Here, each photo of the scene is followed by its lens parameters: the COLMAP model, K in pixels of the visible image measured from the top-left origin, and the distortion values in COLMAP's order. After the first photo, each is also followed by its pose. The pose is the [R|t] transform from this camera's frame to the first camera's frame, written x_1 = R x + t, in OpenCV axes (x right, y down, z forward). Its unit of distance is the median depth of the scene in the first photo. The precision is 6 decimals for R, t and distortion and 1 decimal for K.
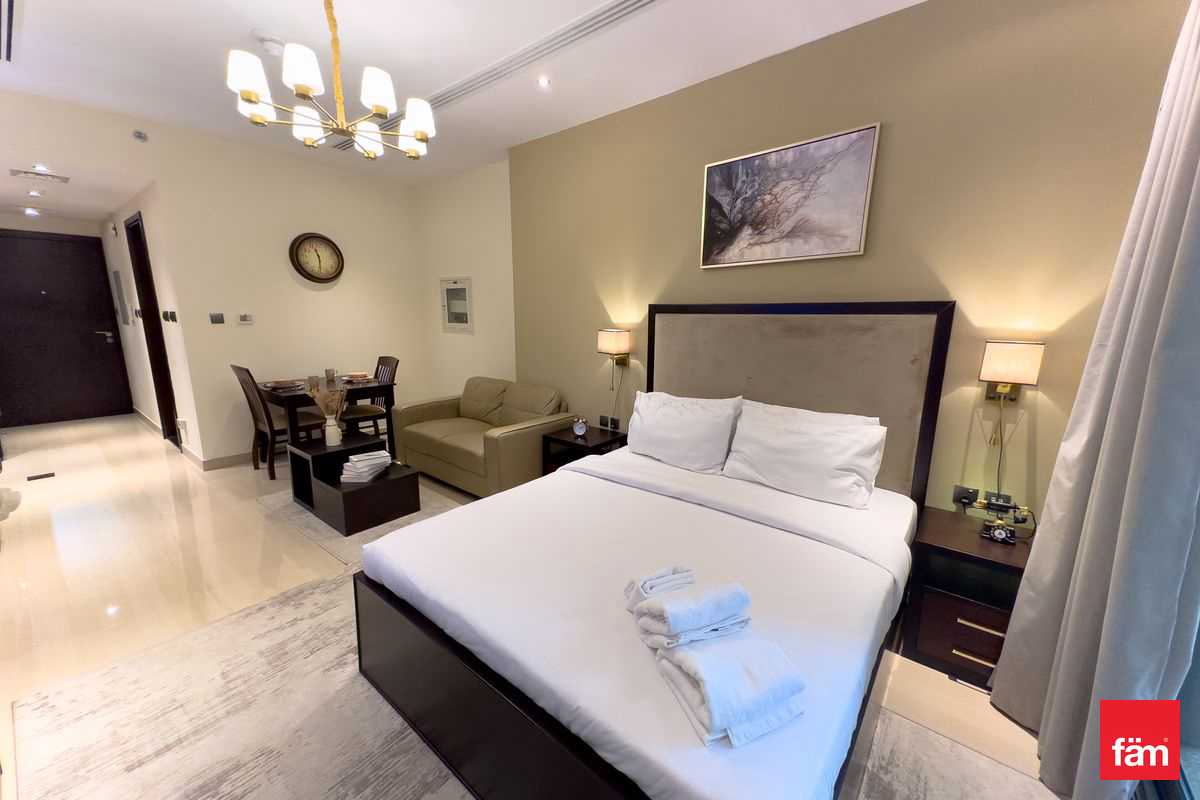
lens RADIAL K [[467.3, 0, 612.7], [0, 467.3, 398.1], [0, 0, 1]] dist [0.020814, -0.000291]
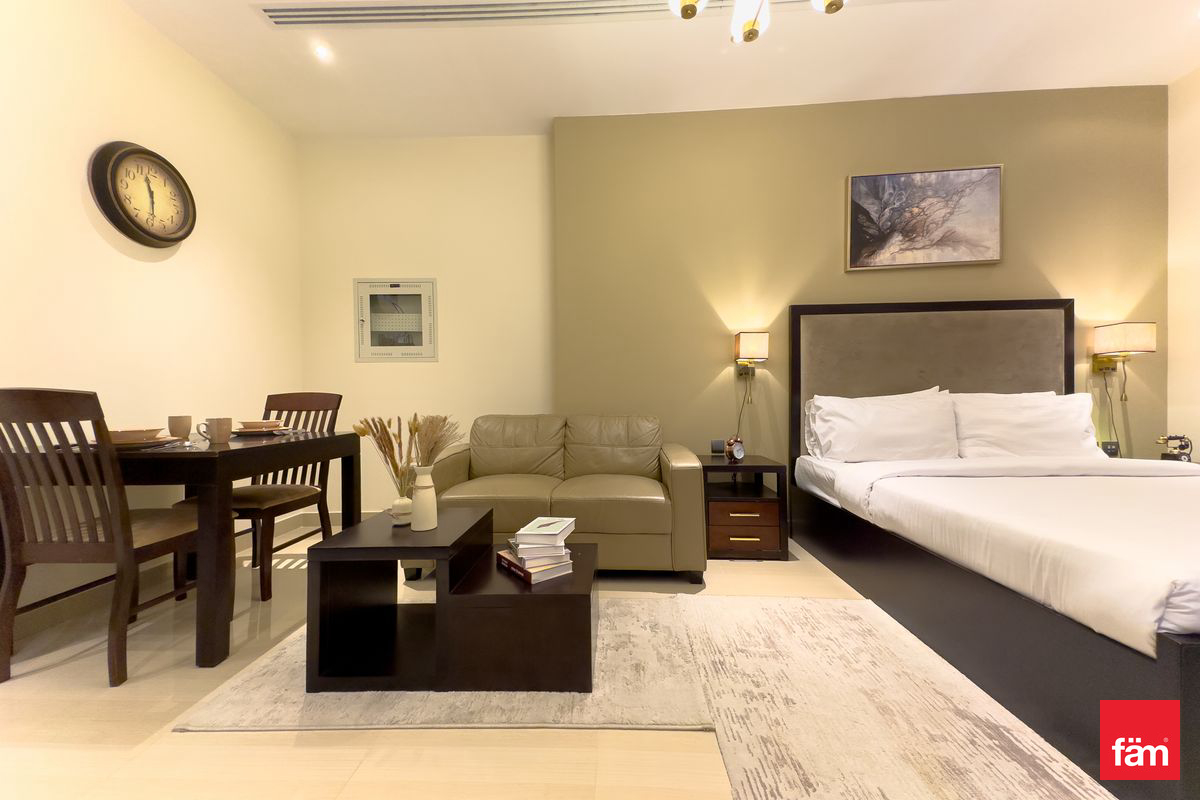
lens RADIAL K [[467.3, 0, 612.7], [0, 467.3, 398.1], [0, 0, 1]] dist [0.020814, -0.000291]
pose [[0.800416, -0.021478, 0.599060, -0.893256], [0.127462, 0.982603, -0.135074, 0.070928], [-0.585736, 0.184473, 0.789229, 0.589773]]
